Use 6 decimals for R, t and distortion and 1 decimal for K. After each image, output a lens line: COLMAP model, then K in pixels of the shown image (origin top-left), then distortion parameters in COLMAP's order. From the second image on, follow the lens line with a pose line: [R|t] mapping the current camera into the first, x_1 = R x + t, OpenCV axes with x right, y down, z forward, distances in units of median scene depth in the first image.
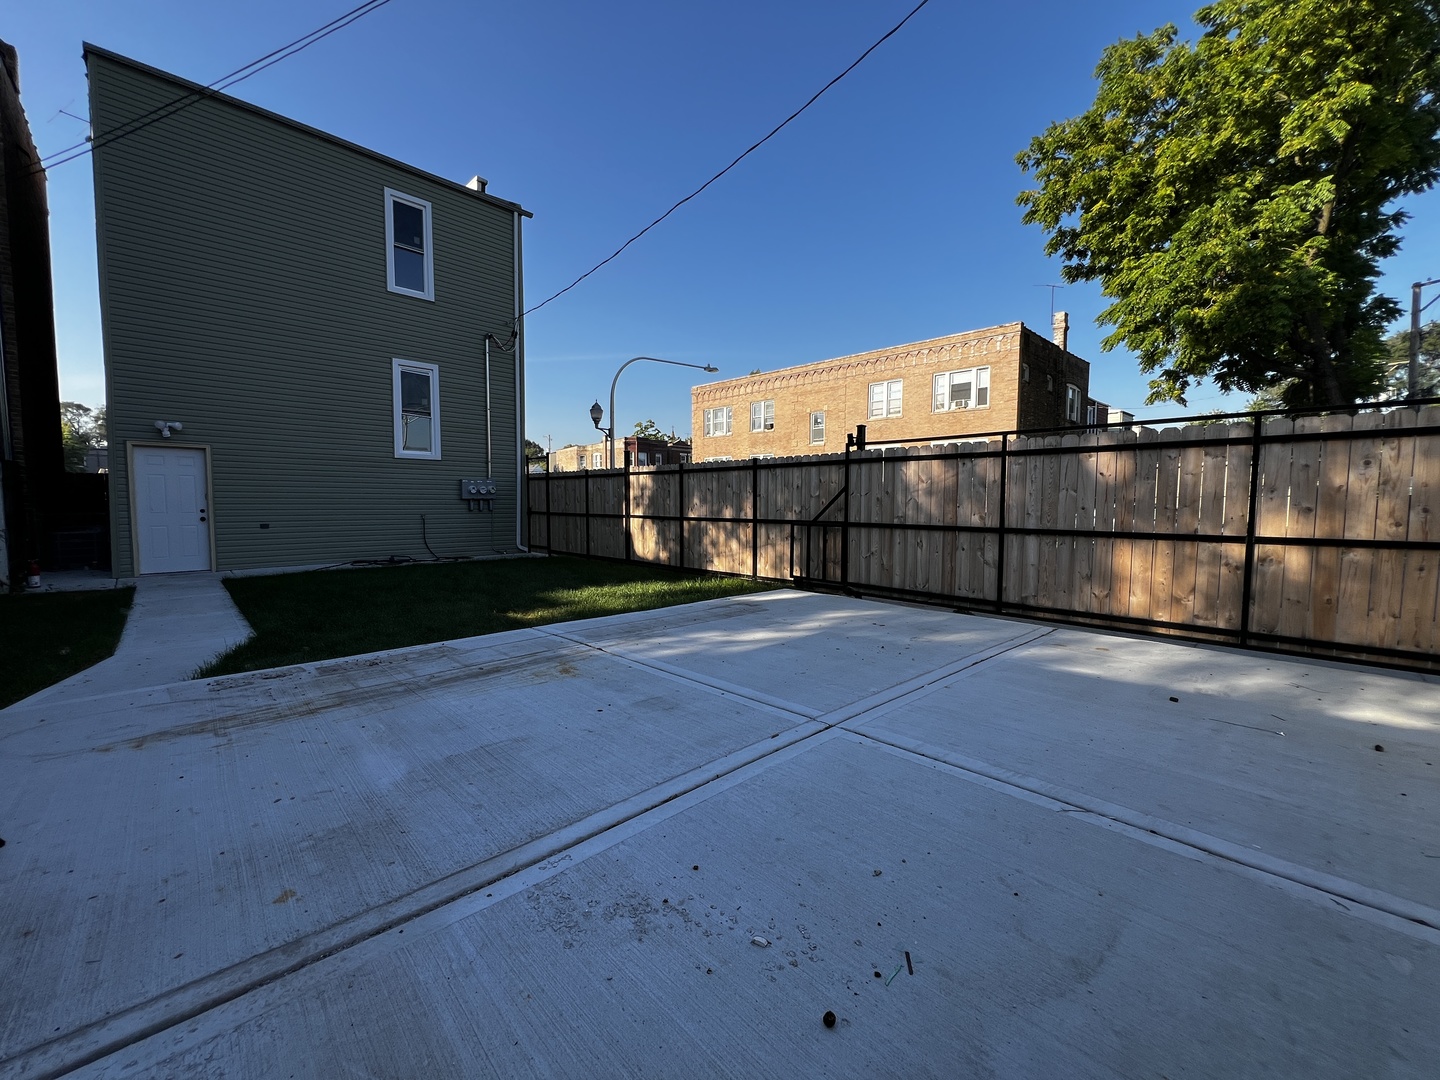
lens RADIAL K [[577.3, 0, 715.7], [0, 577.3, 538.3], [0, 0, 1]] dist [-0.001708, 0.000054]
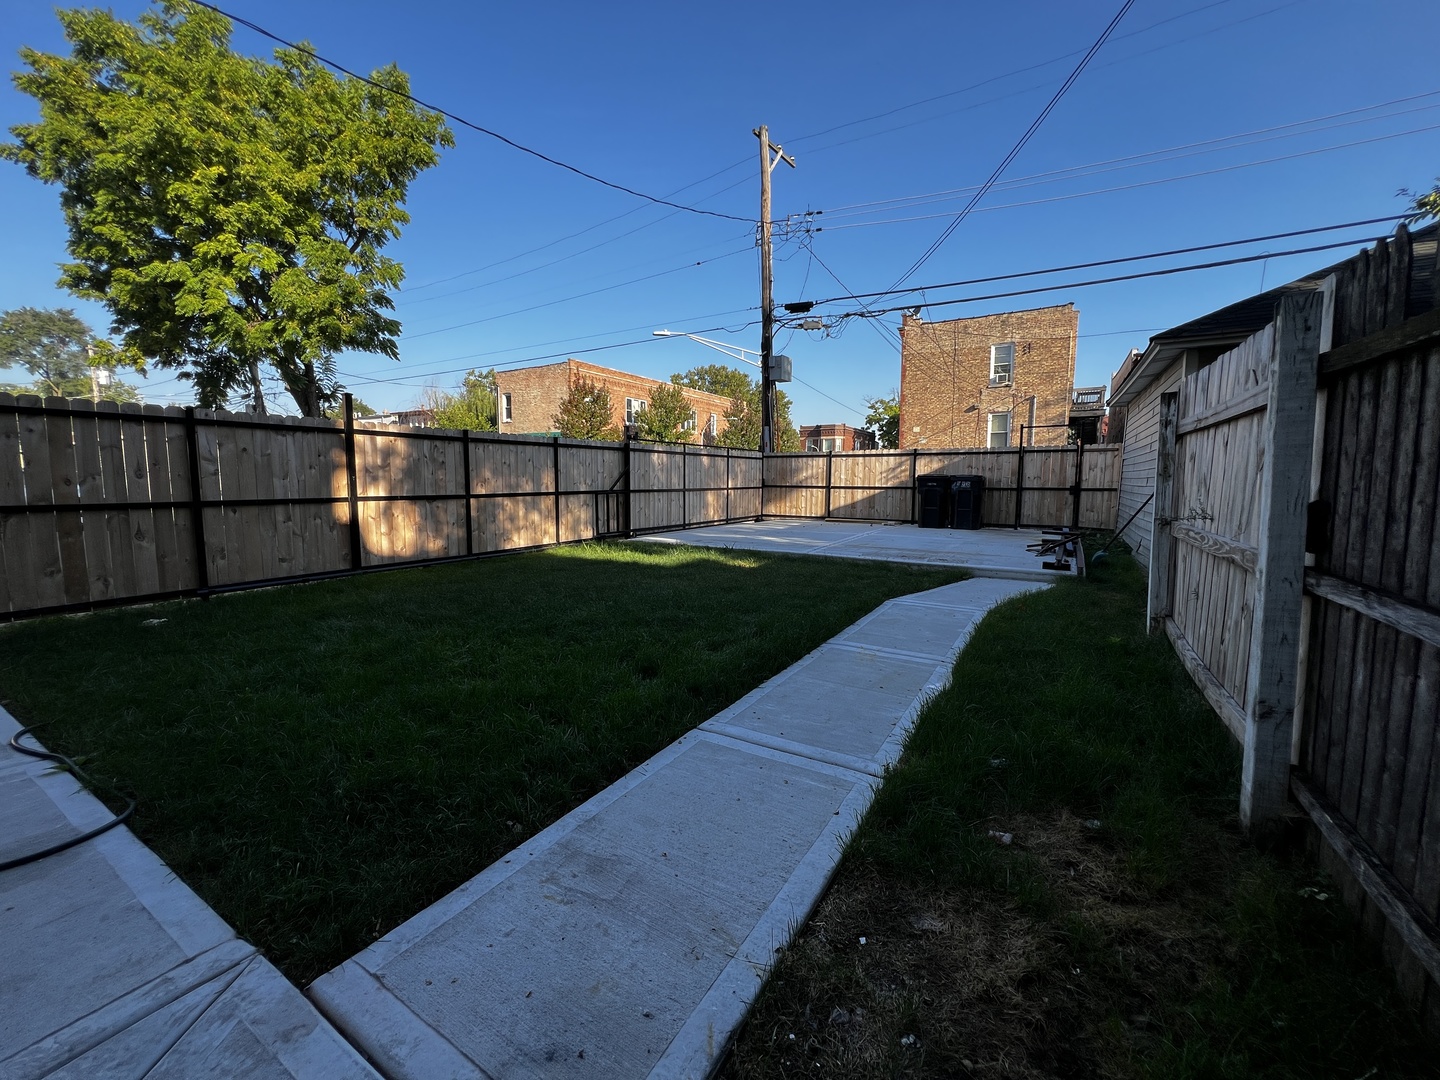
lens RADIAL K [[577.3, 0, 715.9], [0, 577.3, 538.3], [0, 0, 1]] dist [-0.001708, 0.000054]
pose [[-0.257634, -0.102721, 0.960767, -1.102898], [0.060649, 0.990653, 0.122180, -0.061614], [-0.964337, 0.089747, -0.248996, 0.994600]]
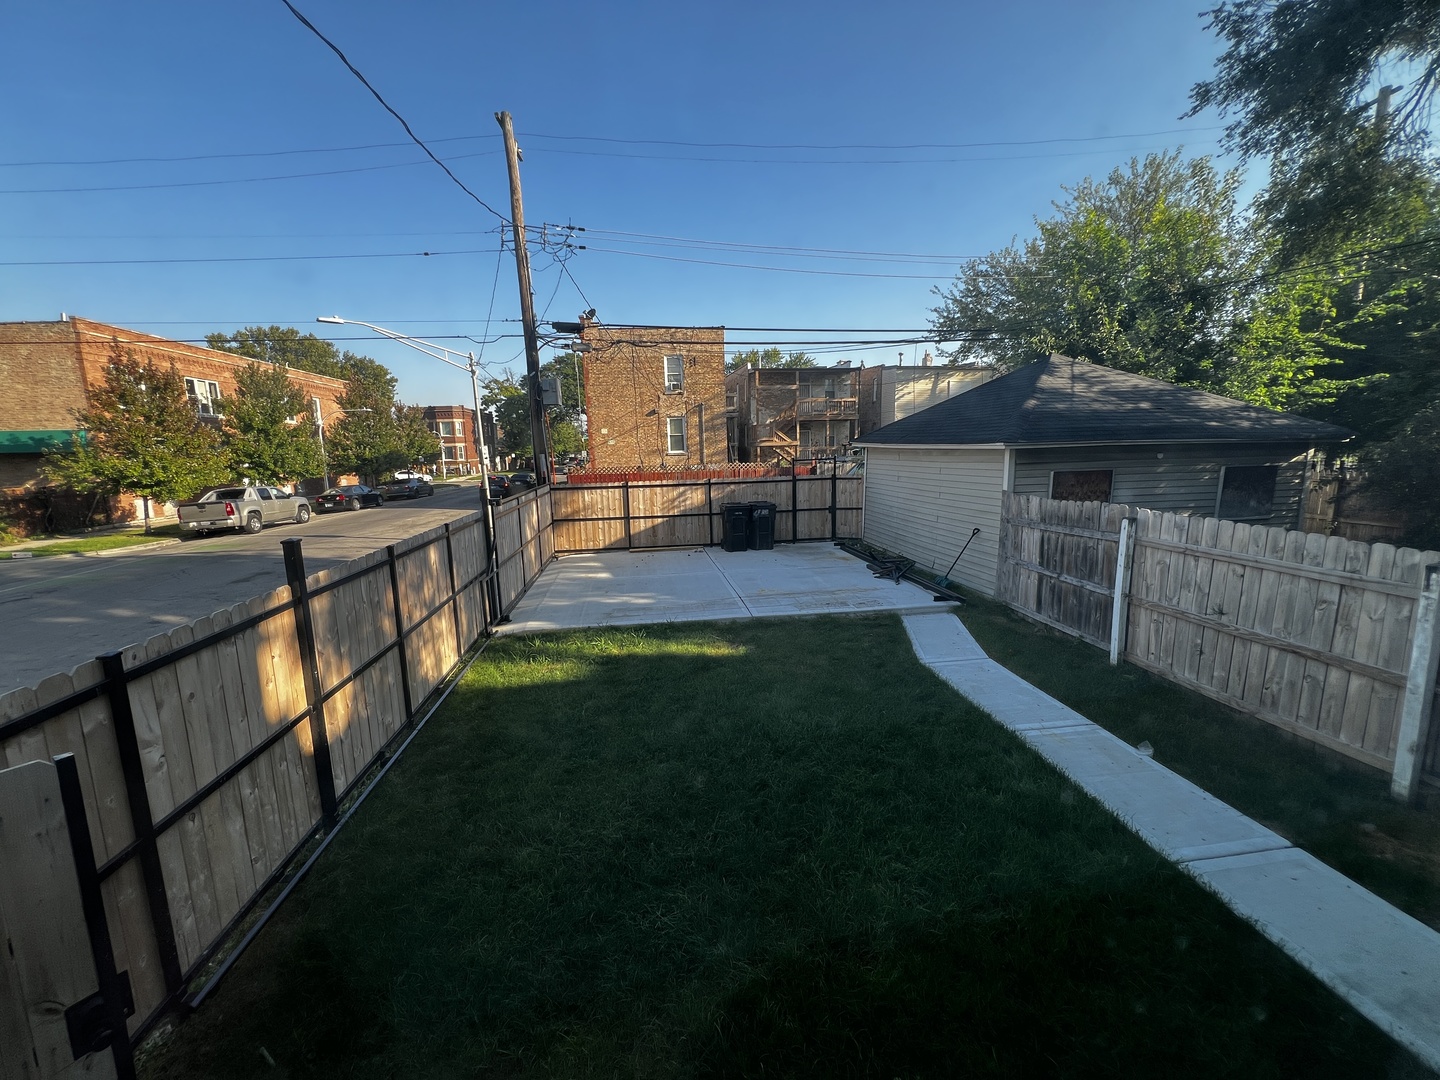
lens RADIAL K [[577.3, 0, 715.9], [0, 577.3, 539.2], [0, 0, 1]] dist [-0.001708, 0.000054]
pose [[-0.803134, -0.072848, 0.591328, -0.749543], [0.067830, 0.974865, 0.212222, -0.269267], [-0.591924, 0.210553, -0.778006, 1.428932]]
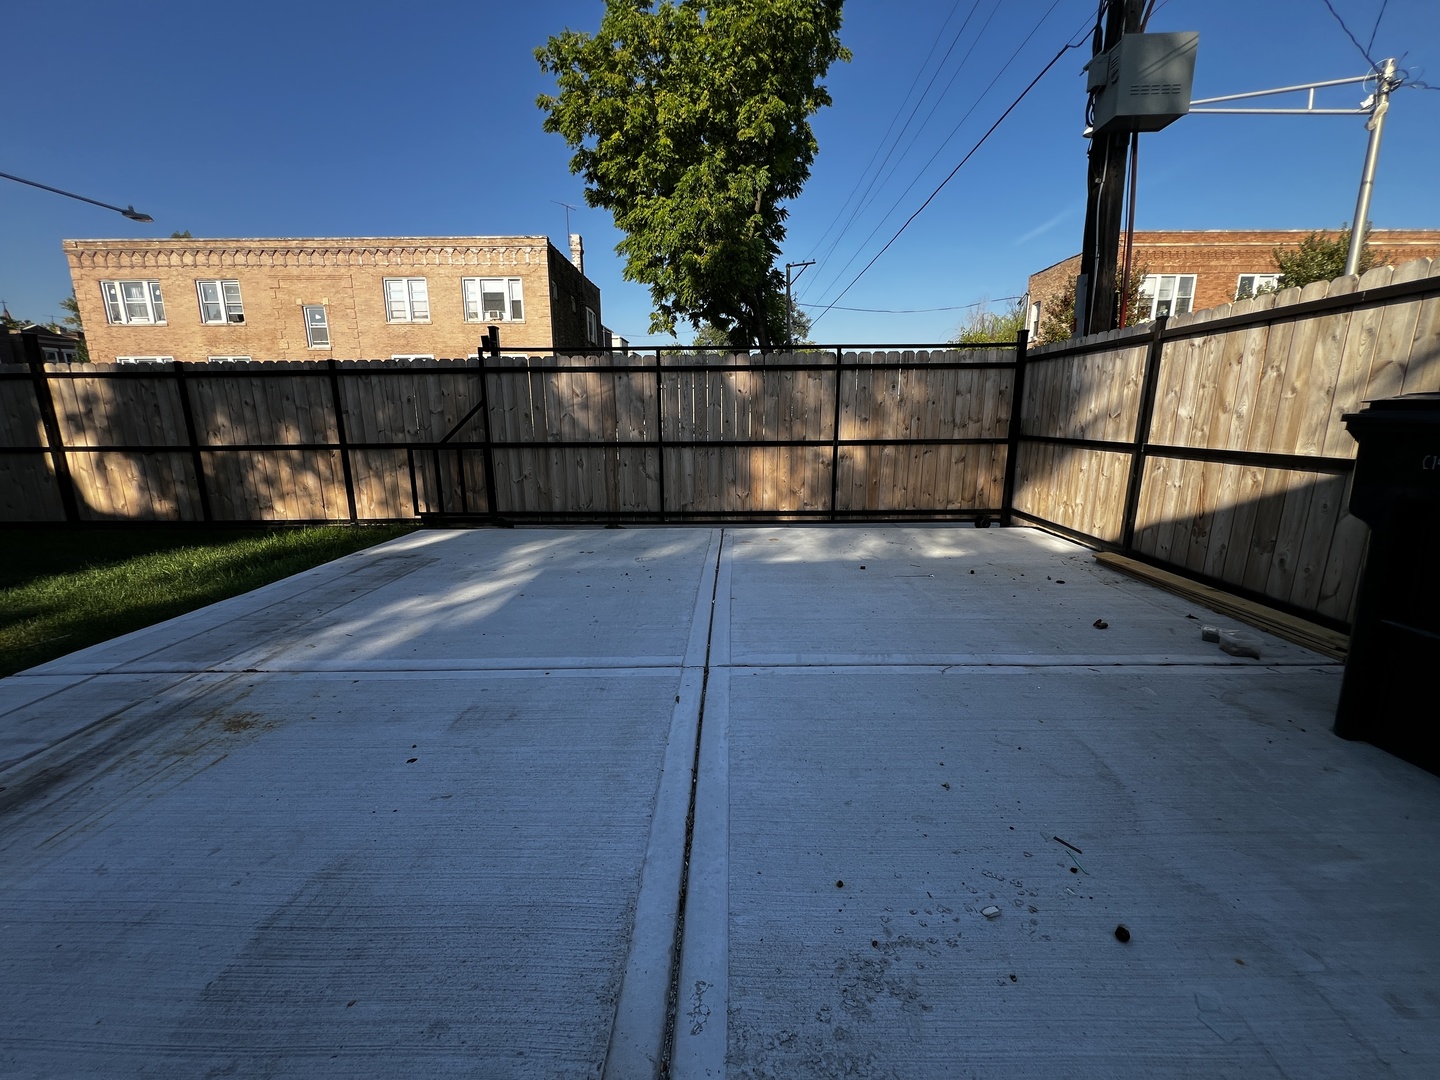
lens RADIAL K [[577.3, 0, 724.4], [0, 577.3, 536.6], [0, 0, 1]] dist [-0.001708, 0.000054]
pose [[0.701768, -0.153761, 0.695614, -0.123877], [0.057089, 0.985428, 0.160229, -0.006704], [-0.710114, -0.072732, 0.700320, 0.118311]]
